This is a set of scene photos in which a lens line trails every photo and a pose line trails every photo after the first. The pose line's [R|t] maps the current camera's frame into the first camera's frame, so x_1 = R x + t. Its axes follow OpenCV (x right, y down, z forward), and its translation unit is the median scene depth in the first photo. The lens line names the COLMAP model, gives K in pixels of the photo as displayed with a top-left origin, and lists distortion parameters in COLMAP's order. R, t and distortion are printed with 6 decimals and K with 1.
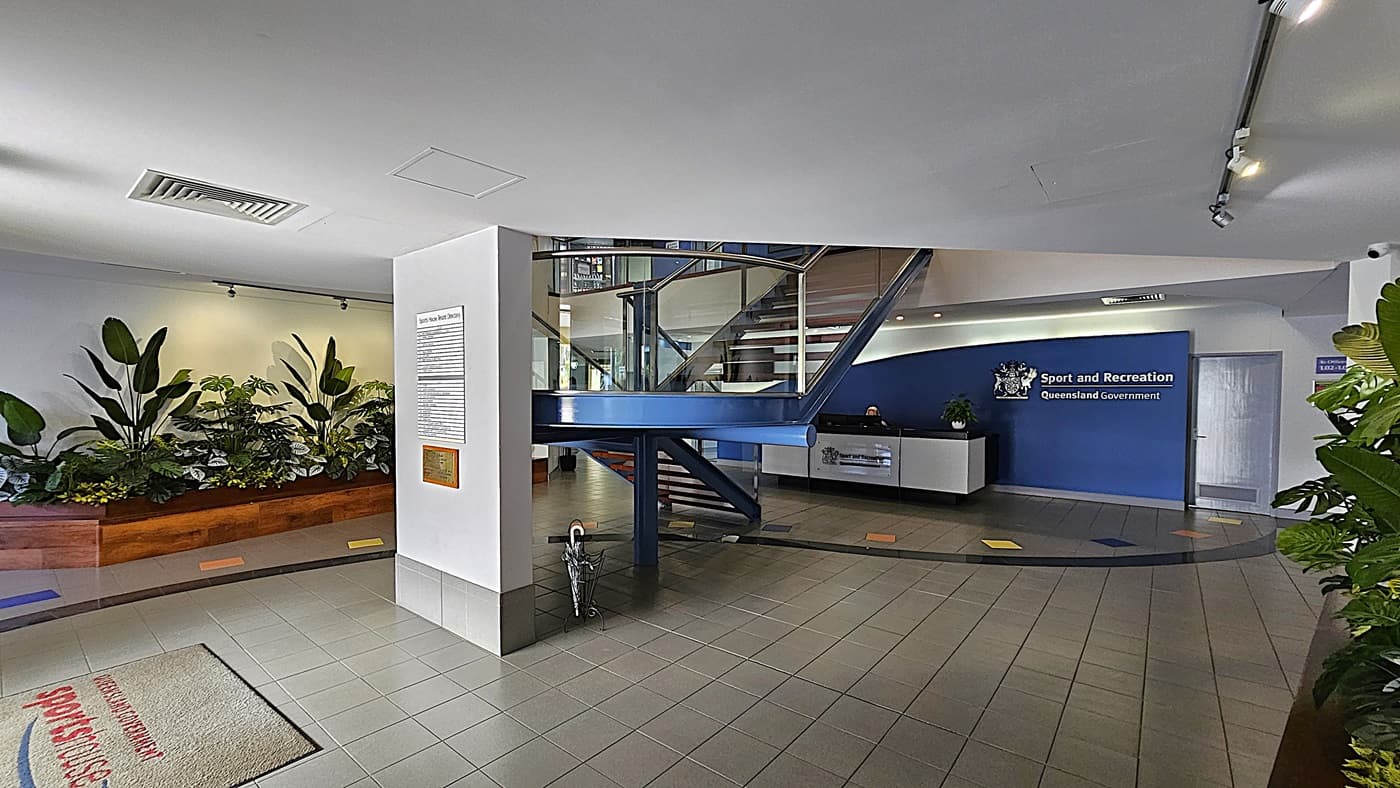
lens RADIAL K [[574.1, 0, 697.7], [0, 574.1, 412.7], [0, 0, 1]] dist [-0.001252, -0.000695]
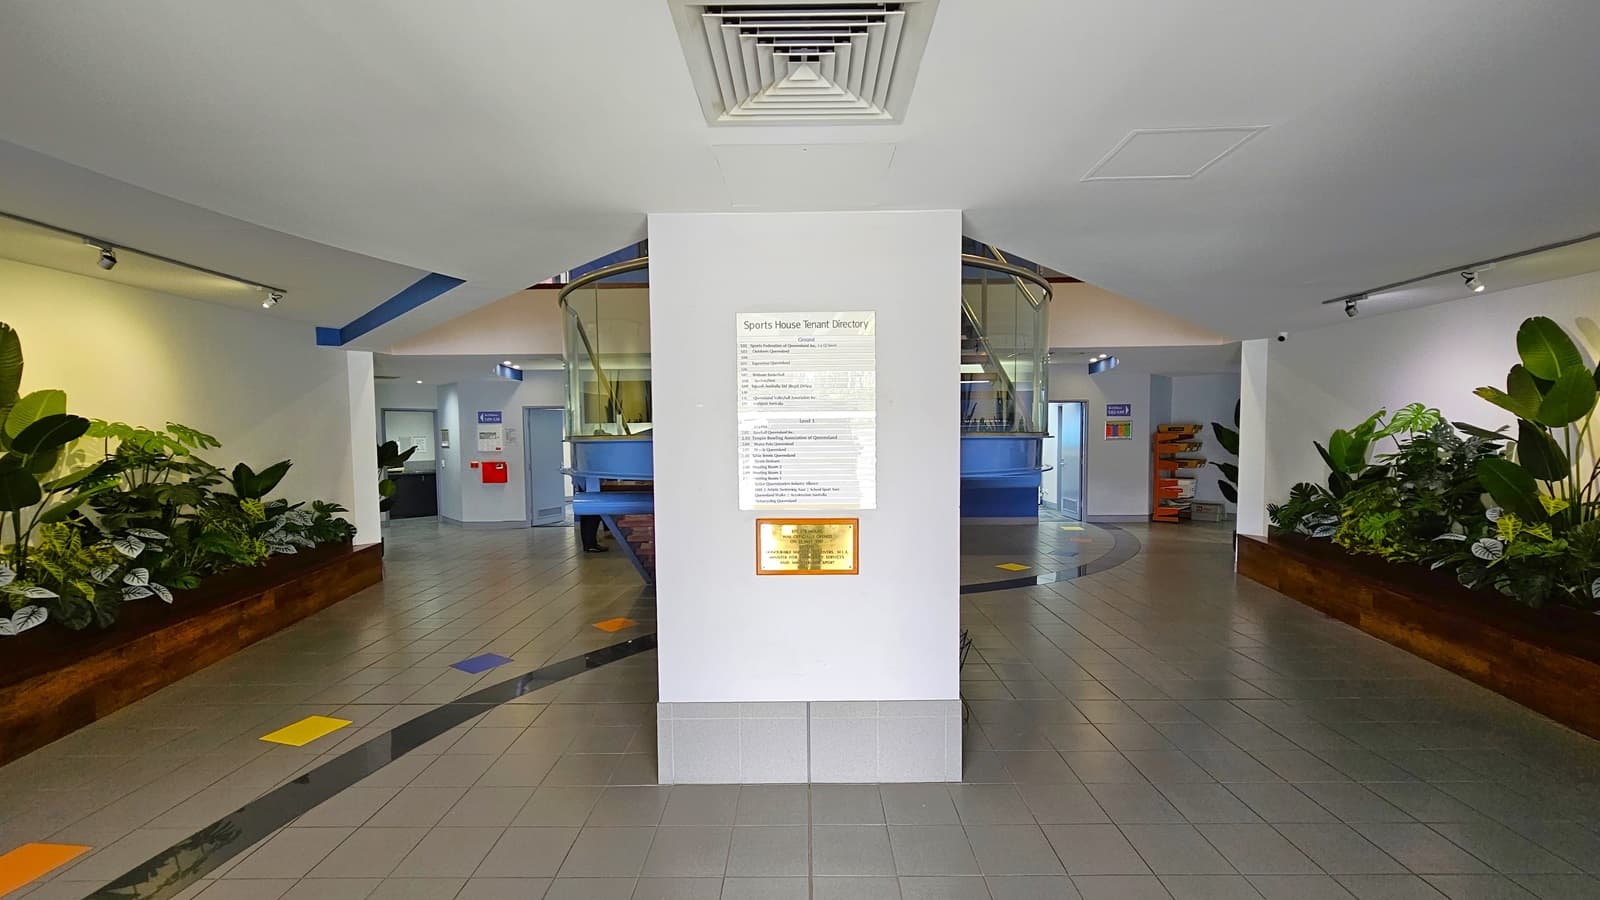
lens RADIAL K [[656.1, 0, 797.4], [0, 656.1, 471.3], [0, 0, 1]] dist [-0.001252, -0.000695]
pose [[0.783459, -0.046868, 0.619673, -0.510286], [0.033523, 0.998888, 0.033166, -0.011334], [-0.620538, -0.005211, 0.784159, 0.223052]]
